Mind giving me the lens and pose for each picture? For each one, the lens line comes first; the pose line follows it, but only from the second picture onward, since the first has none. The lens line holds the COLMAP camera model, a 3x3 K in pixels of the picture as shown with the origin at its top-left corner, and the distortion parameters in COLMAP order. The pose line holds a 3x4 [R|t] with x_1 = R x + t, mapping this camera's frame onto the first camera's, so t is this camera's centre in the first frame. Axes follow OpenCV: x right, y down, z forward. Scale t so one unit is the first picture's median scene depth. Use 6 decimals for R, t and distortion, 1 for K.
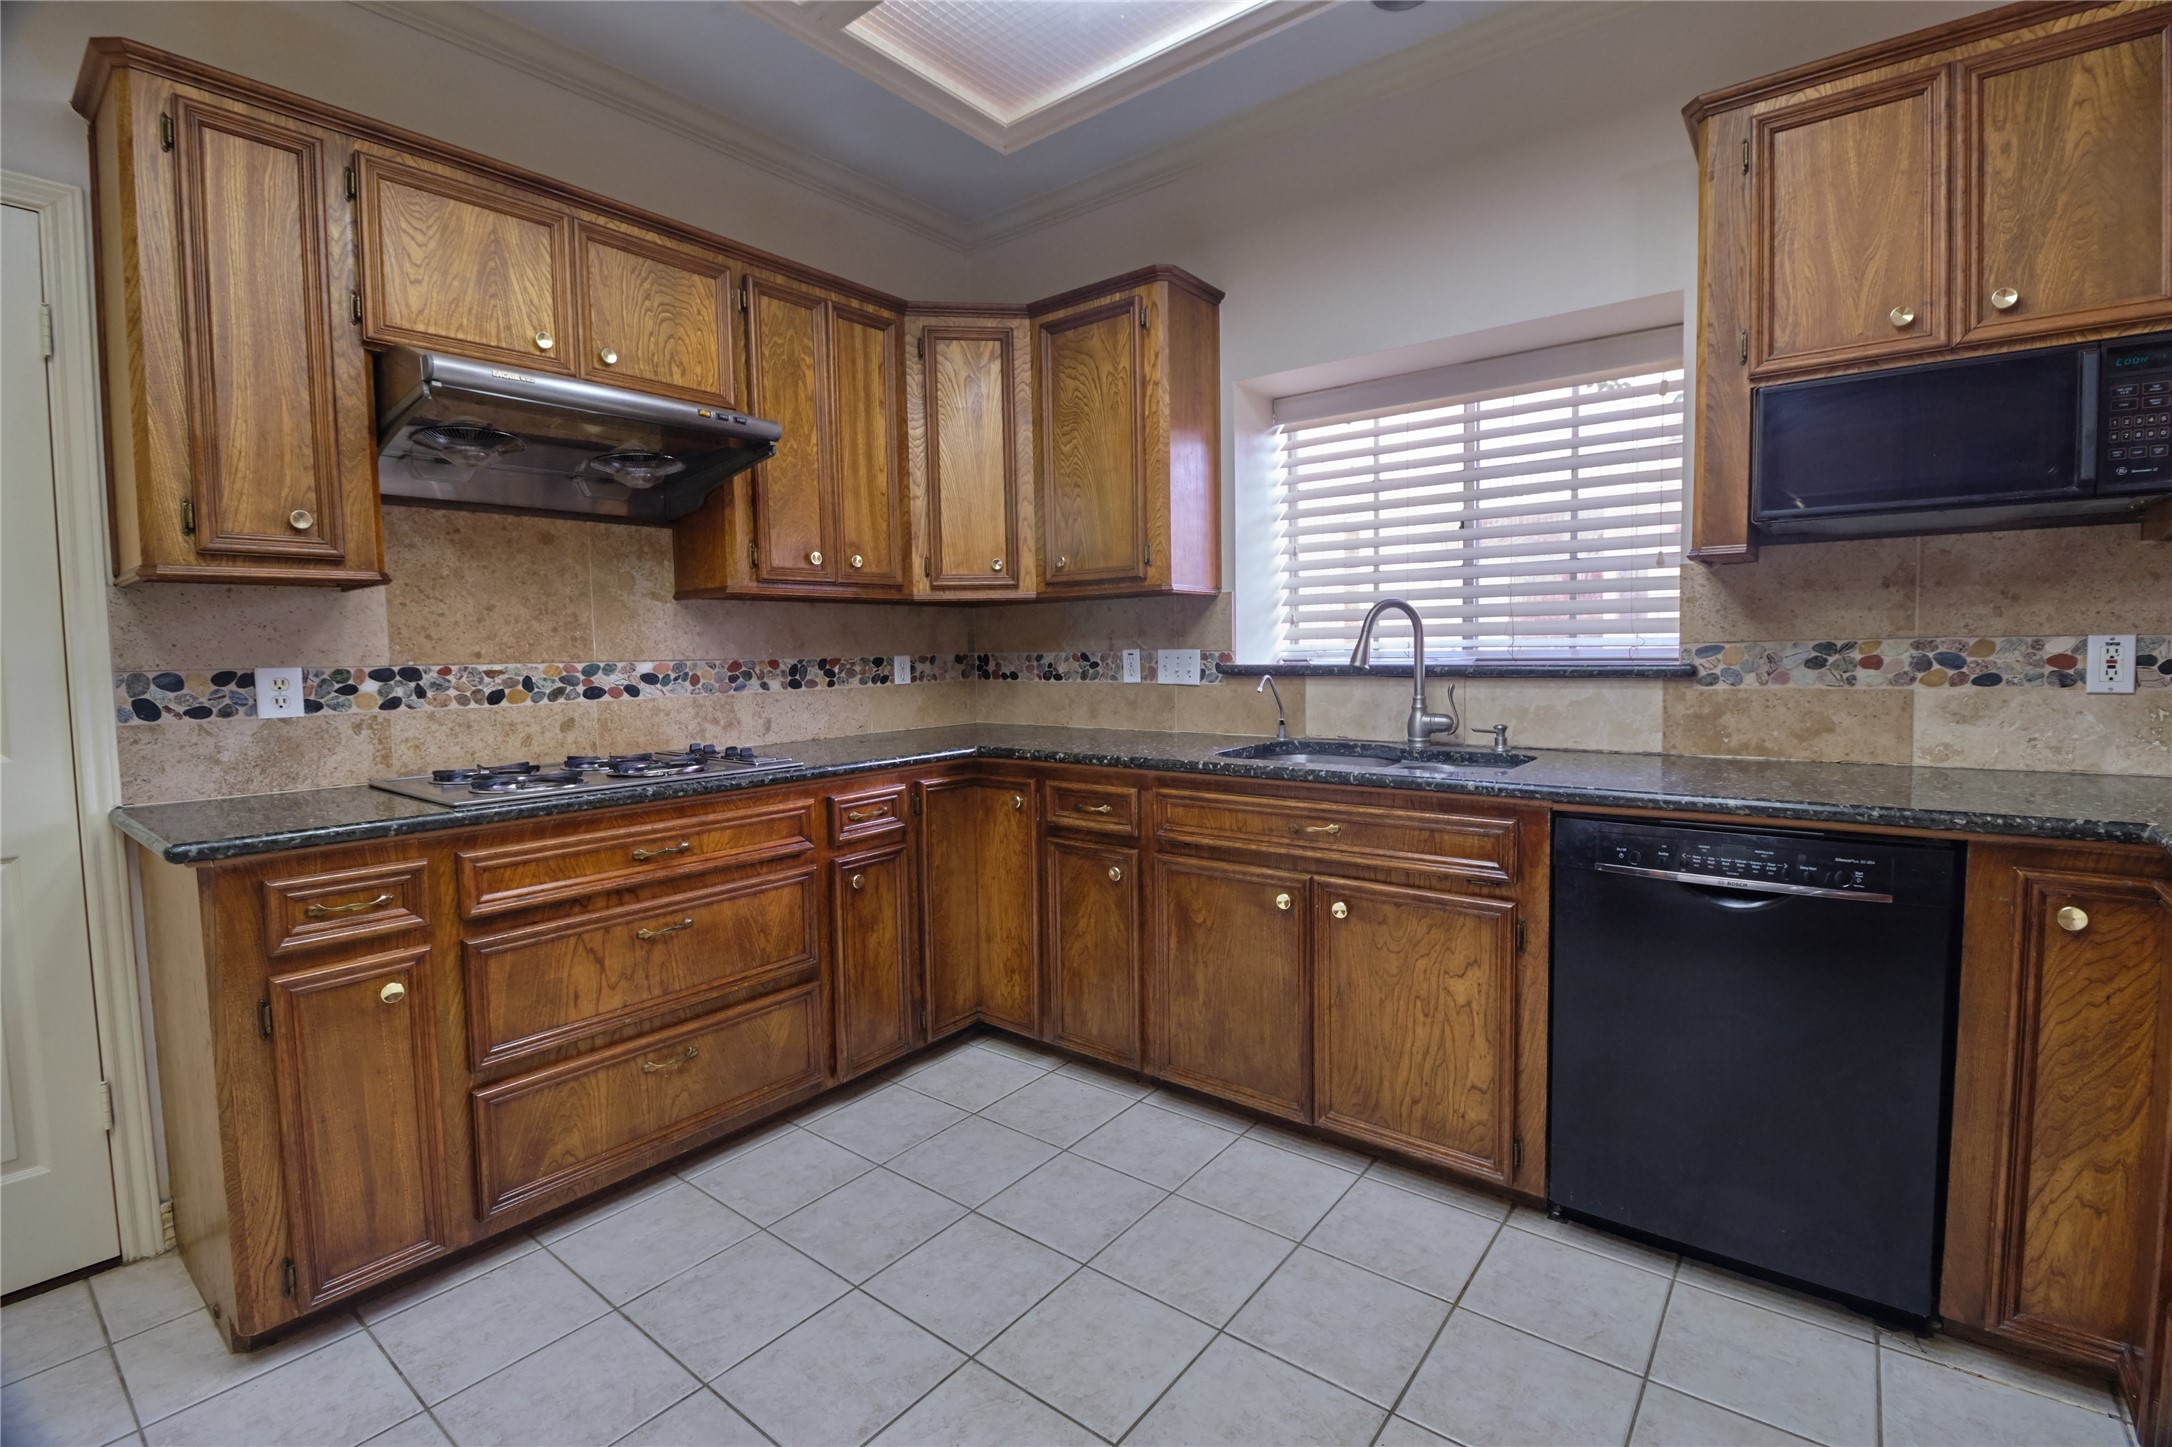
lens RADIAL K [[963.0, 0, 1100.1], [0, 963.0, 710.2], [0, 0, 1]] dist [-0.011177, -0.006239]
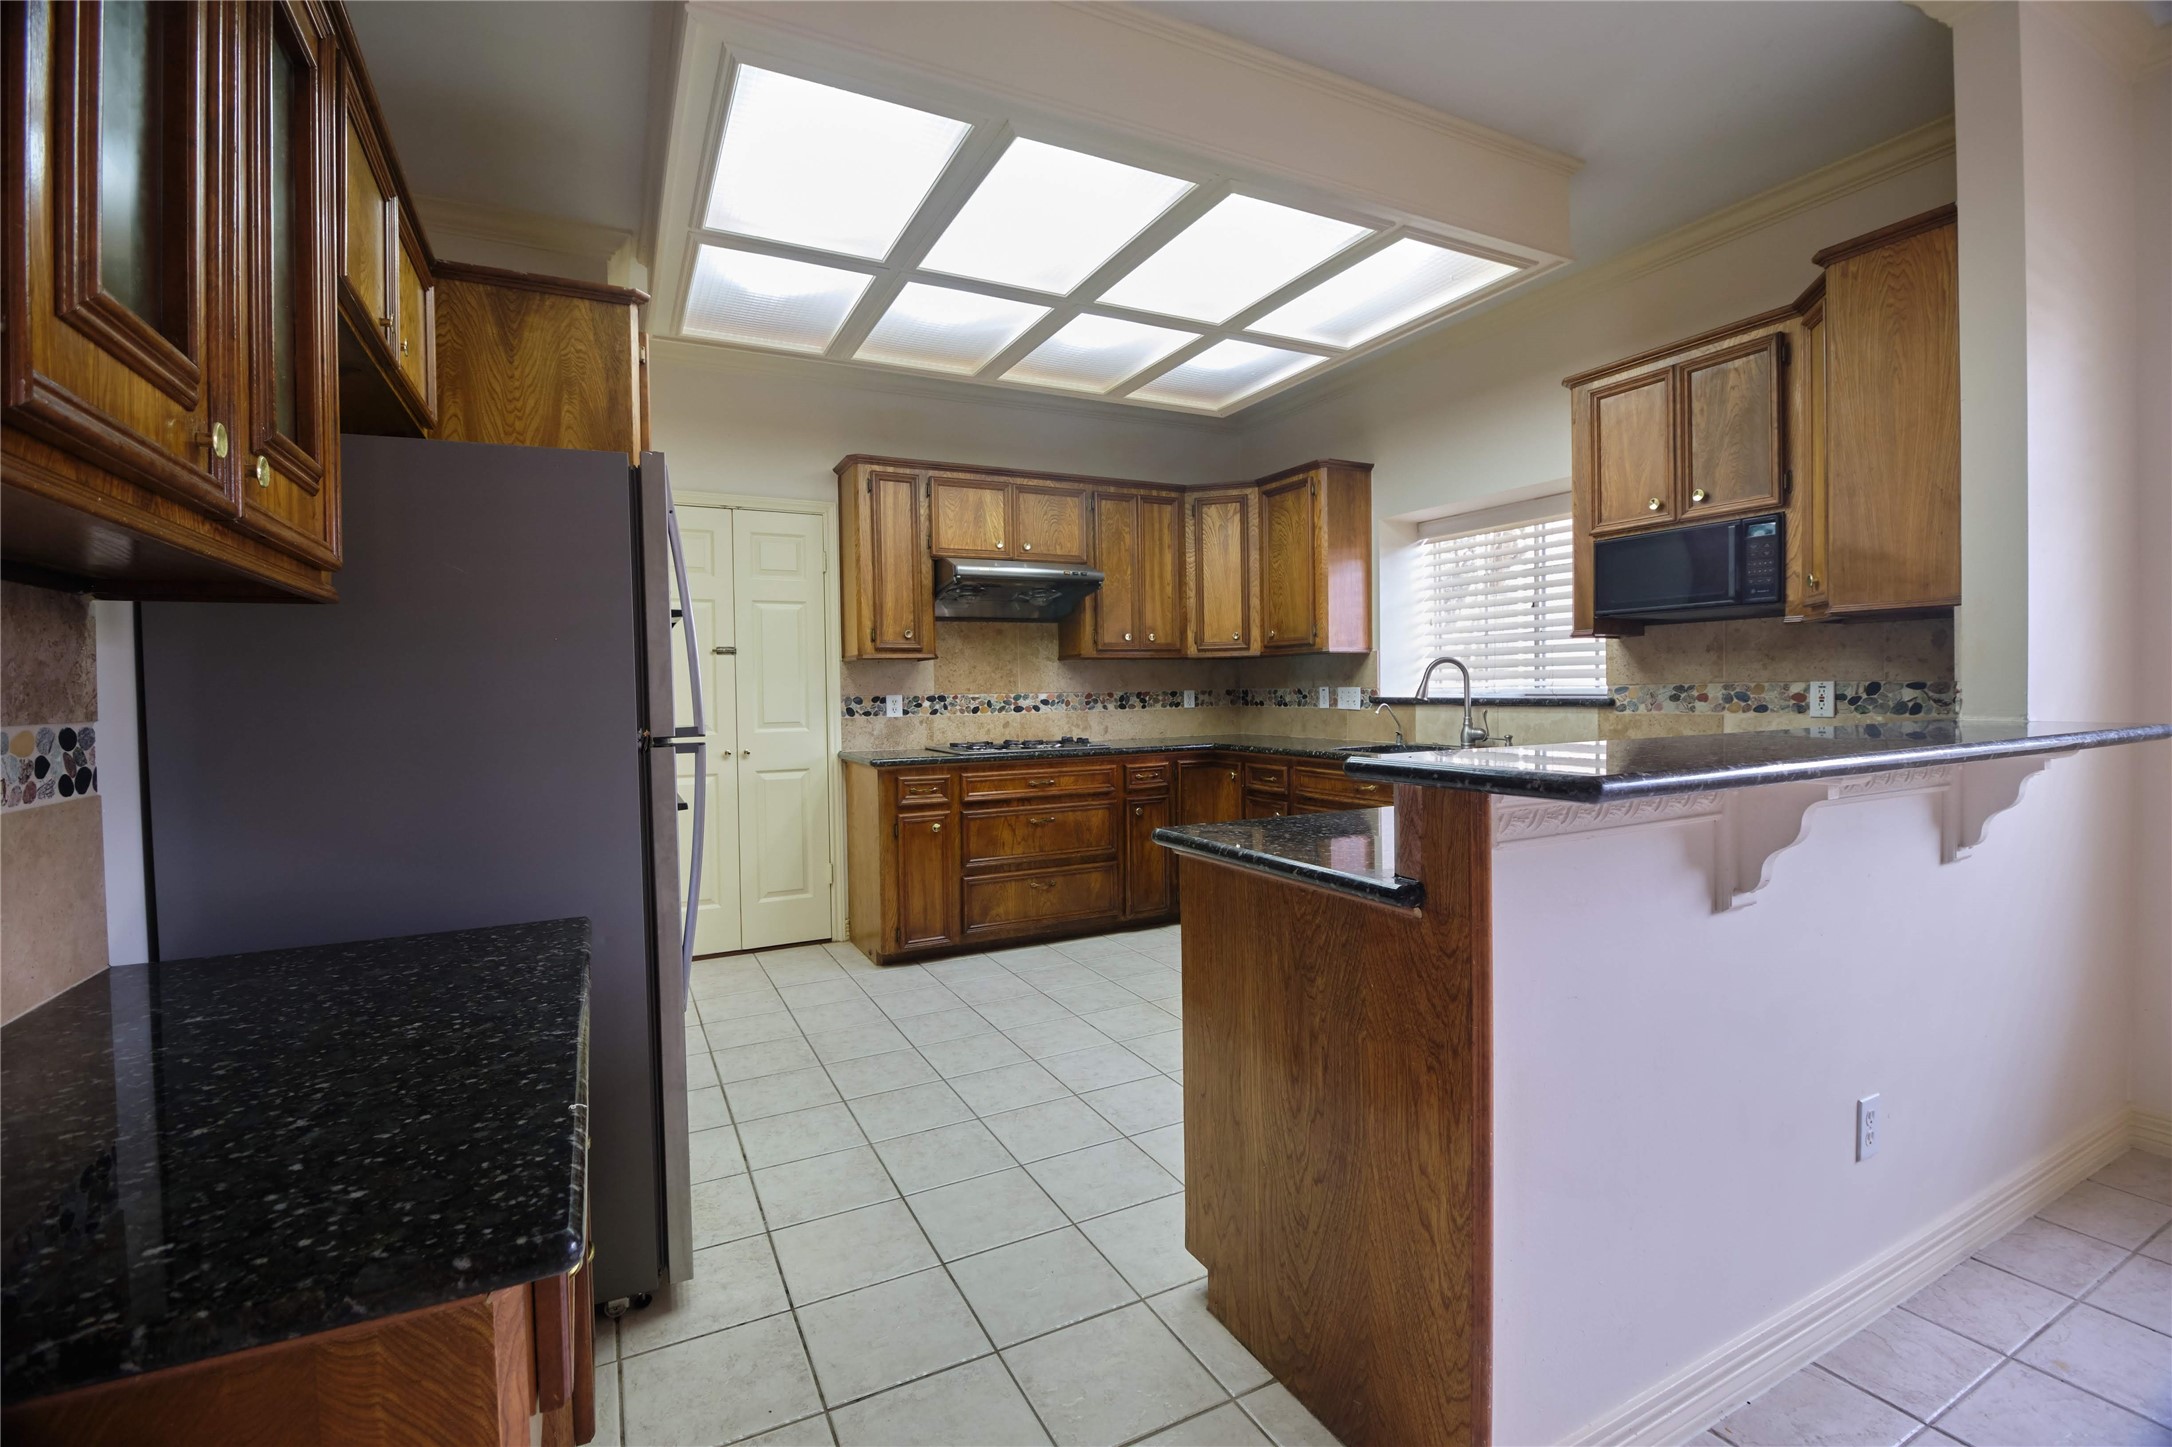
lens RADIAL K [[963.0, 0, 1083.5], [0, 963.0, 711.8], [0, 0, 1]] dist [-0.011177, -0.006239]
pose [[0.903842, 0.013156, -0.427663, 0.503069], [-0.026477, 0.999331, -0.025216, 0.038851], [0.427045, 0.034115, 0.903586, -0.835179]]
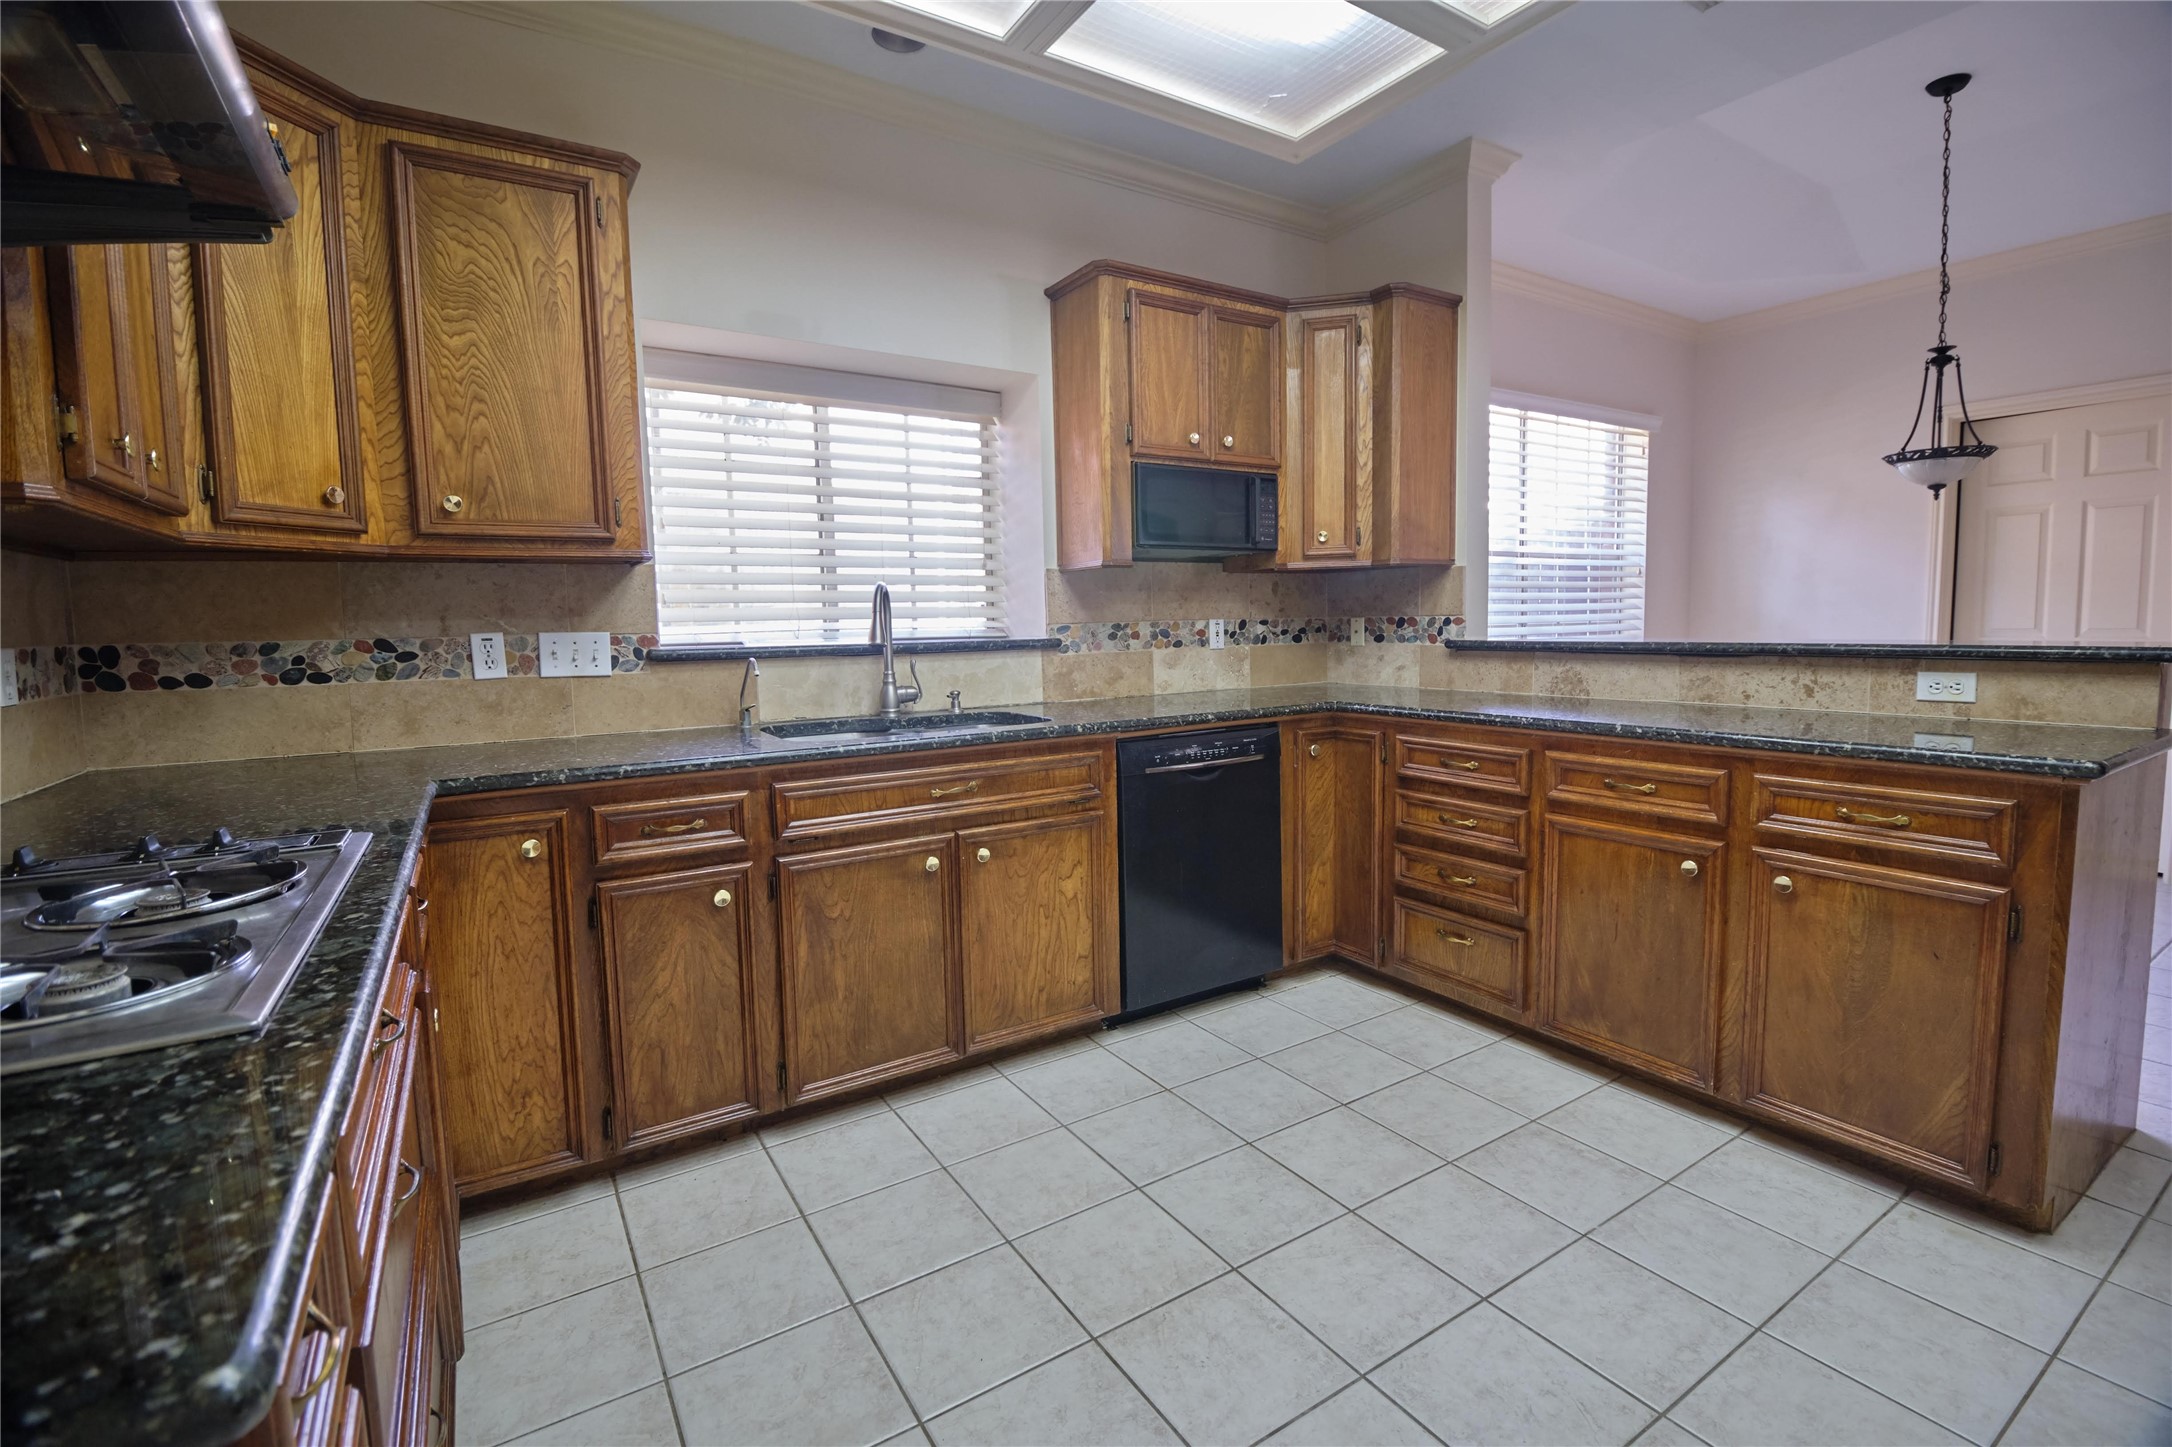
lens RADIAL K [[963.0, 0, 1099.2], [0, 963.0, 711.2], [0, 0, 1]] dist [-0.011177, -0.006239]
pose [[0.325639, -0.076240, 0.942415, -0.736095], [0.073600, 0.995763, 0.055125, -0.014037], [-0.942625, 0.051411, 0.329870, 0.464082]]
